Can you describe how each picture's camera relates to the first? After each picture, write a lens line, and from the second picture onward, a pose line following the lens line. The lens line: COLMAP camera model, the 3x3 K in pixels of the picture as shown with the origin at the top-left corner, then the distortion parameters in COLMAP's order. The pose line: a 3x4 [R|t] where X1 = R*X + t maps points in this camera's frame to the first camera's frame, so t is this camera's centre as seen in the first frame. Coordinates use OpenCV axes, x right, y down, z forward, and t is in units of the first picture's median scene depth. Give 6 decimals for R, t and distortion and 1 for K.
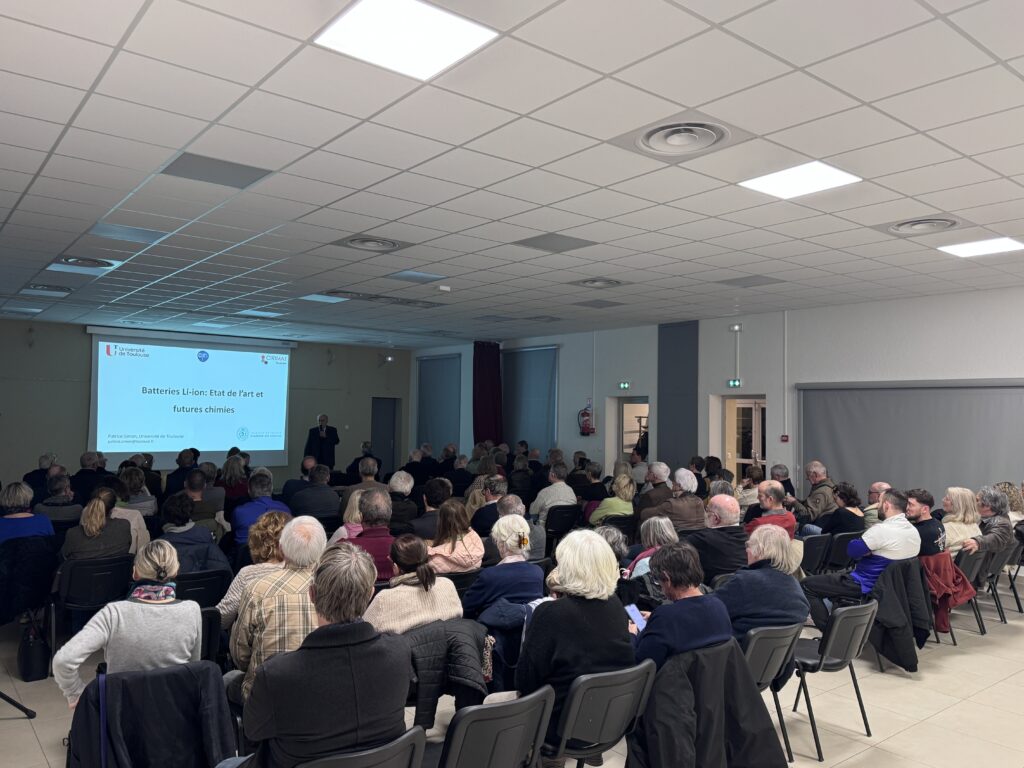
lens RADIAL K [[758.3, 0, 516.2], [0, 758.3, 387.3], [0, 0, 1]] dist [0.070145, -0.001171]
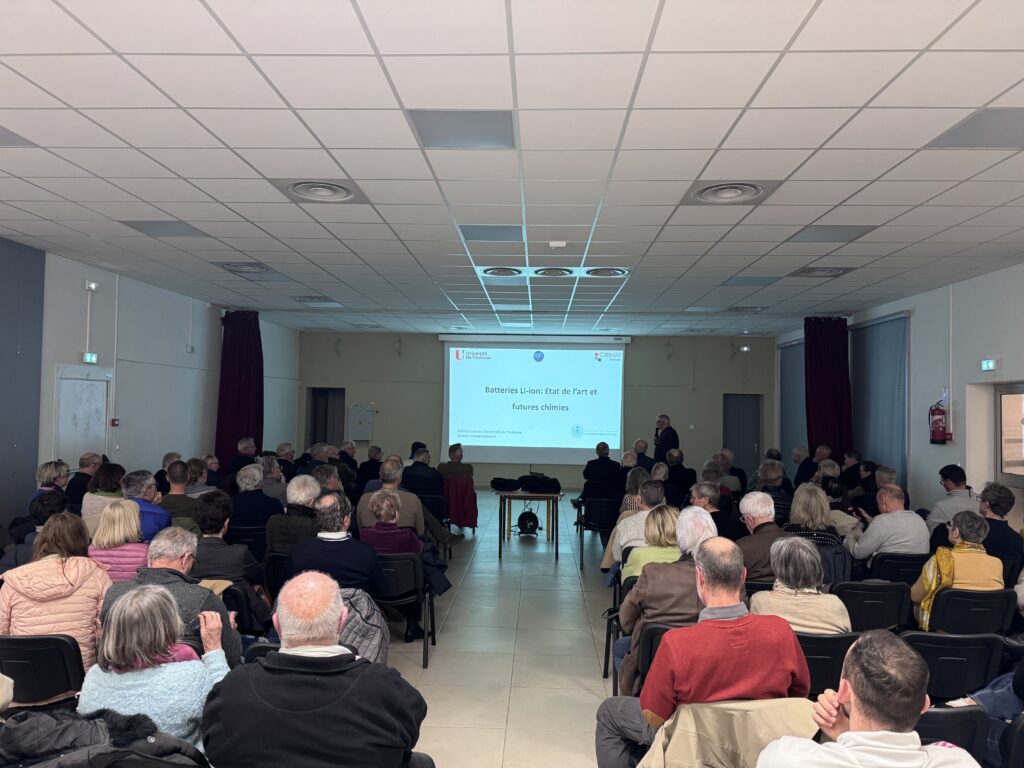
lens RADIAL K [[700.3, 0, 510.6], [0, 700.3, 375.3], [0, 0, 1]] dist [-0.006813, -0.003250]
pose [[0.745281, -0.034718, -0.665846, 0.192451], [0.021070, 0.999371, -0.028525, 0.011681], [0.666417, 0.007230, 0.745544, 0.259378]]
